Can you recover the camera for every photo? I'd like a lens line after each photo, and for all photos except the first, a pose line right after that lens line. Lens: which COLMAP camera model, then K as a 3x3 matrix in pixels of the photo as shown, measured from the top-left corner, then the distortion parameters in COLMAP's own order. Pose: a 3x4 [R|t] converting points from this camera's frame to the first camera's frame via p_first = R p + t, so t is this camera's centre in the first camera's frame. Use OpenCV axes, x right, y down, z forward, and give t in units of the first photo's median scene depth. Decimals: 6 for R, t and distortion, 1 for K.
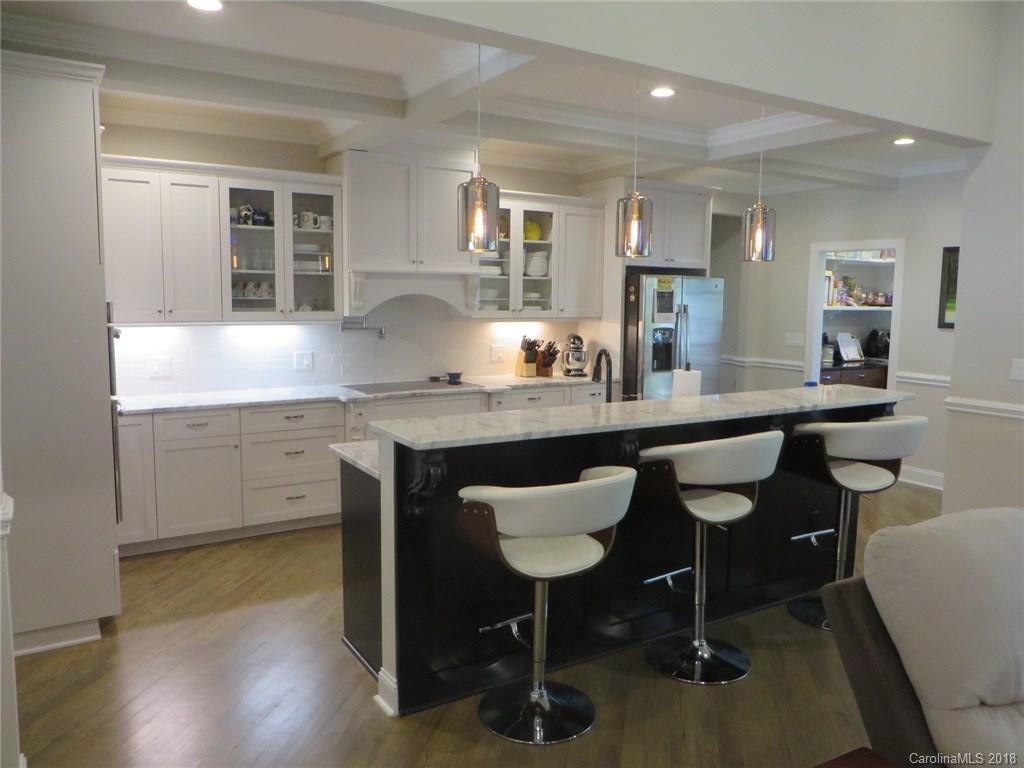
lens RADIAL K [[762.7, 0, 521.9], [0, 762.7, 378.5], [0, 0, 1]] dist [-0.032126, 0.008616]
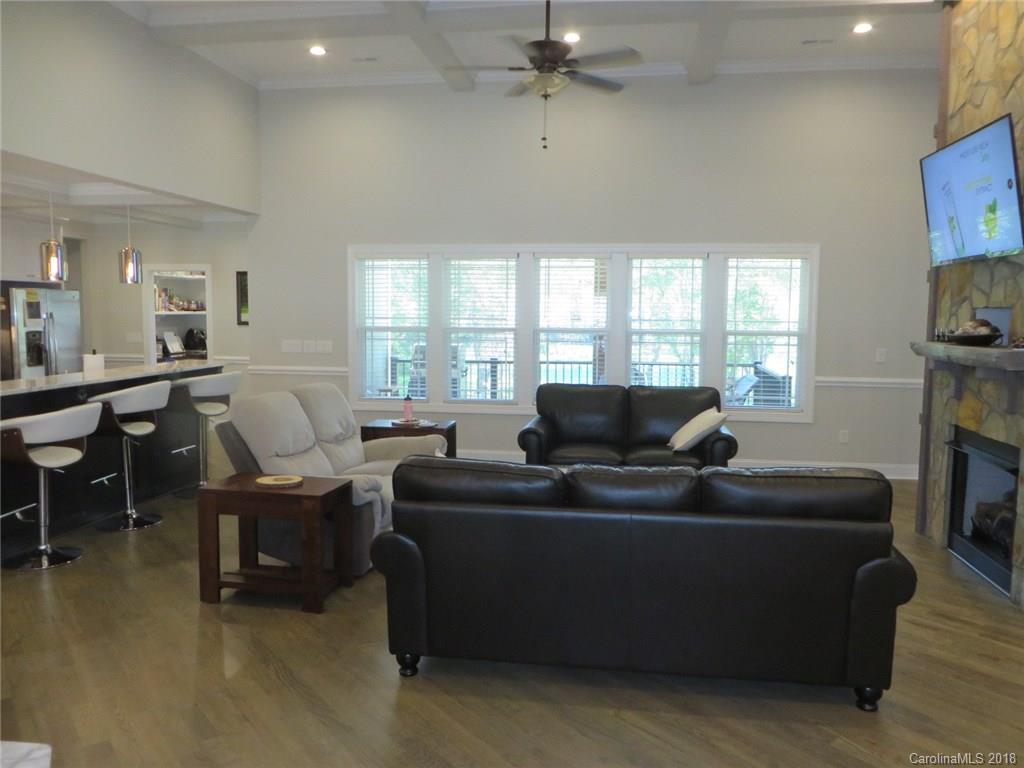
lens RADIAL K [[762.7, 0, 521.9], [0, 762.7, 378.5], [0, 0, 1]] dist [-0.032126, 0.008616]
pose [[0.642079, -0.076111, 0.762851, -0.251073], [0.080804, 0.996236, 0.031385, 0.037922], [-0.762368, 0.041490, 0.645813, -0.408735]]
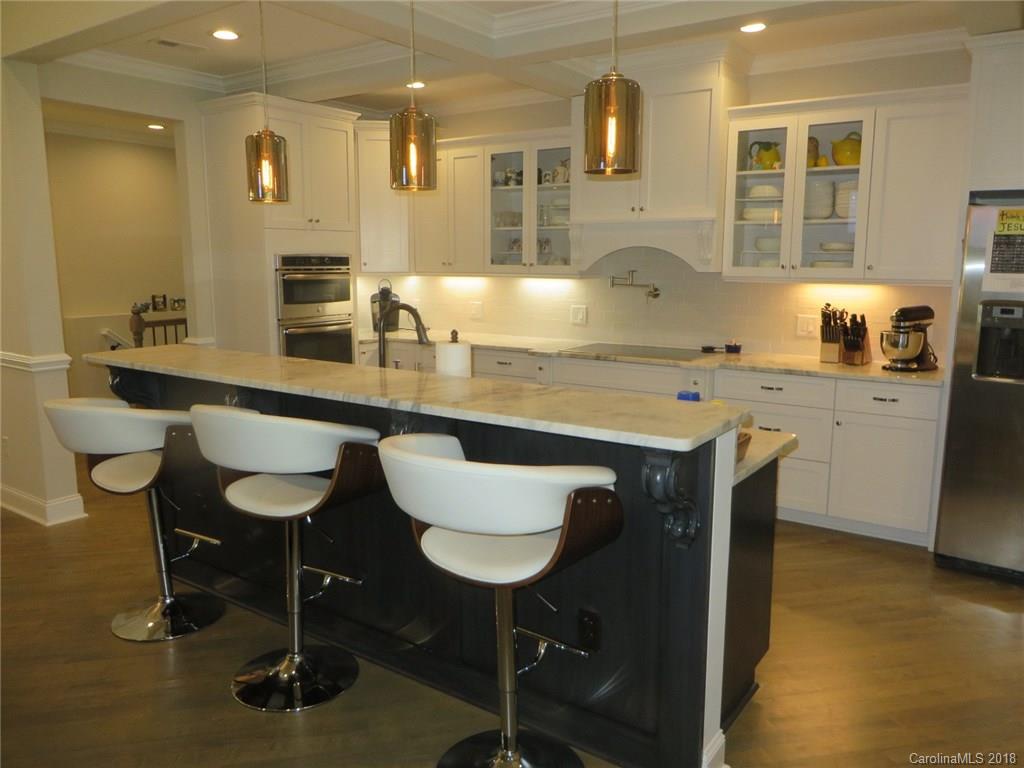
lens RADIAL K [[762.7, 0, 521.9], [0, 762.7, 378.5], [0, 0, 1]] dist [-0.032126, 0.008616]
pose [[0.401823, 0.135166, -0.905687, 0.557796], [-0.096352, 0.989797, 0.104971, -0.035172], [0.910634, 0.045085, 0.410747, 0.468004]]
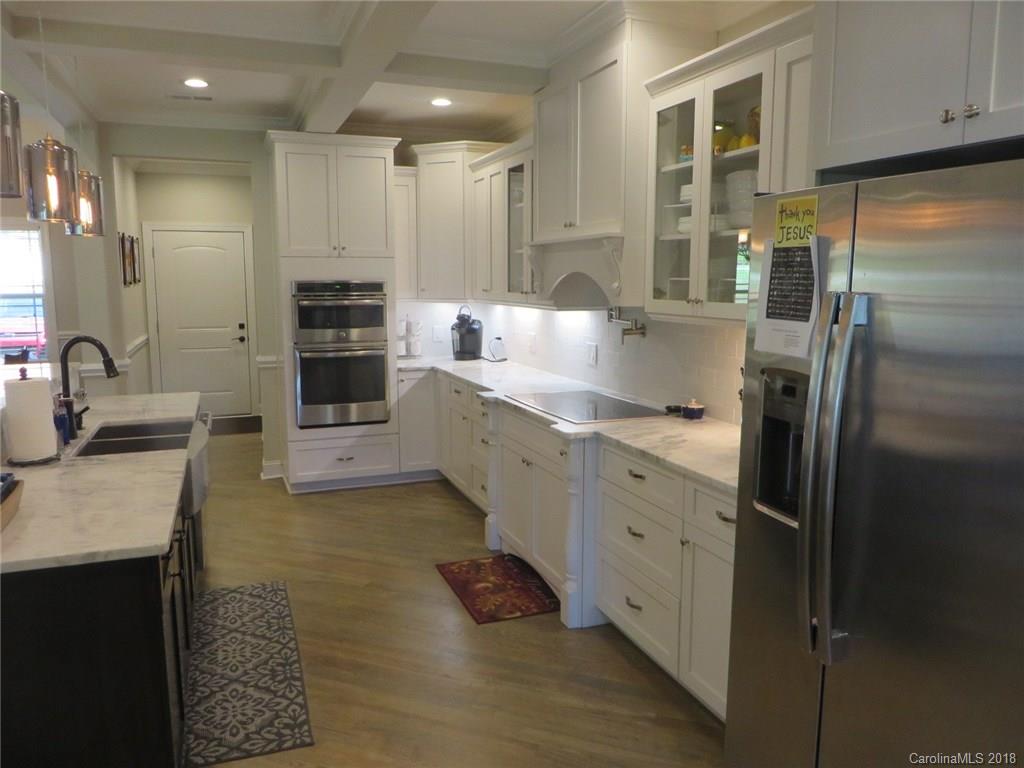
lens RADIAL K [[762.7, 0, 521.9], [0, 762.7, 378.5], [0, 0, 1]] dist [-0.032126, 0.008616]
pose [[-0.168851, 0.119663, -0.978351, 0.500397], [-0.106273, 0.984606, 0.138770, -0.094942], [0.979896, 0.127403, -0.153534, 0.957039]]
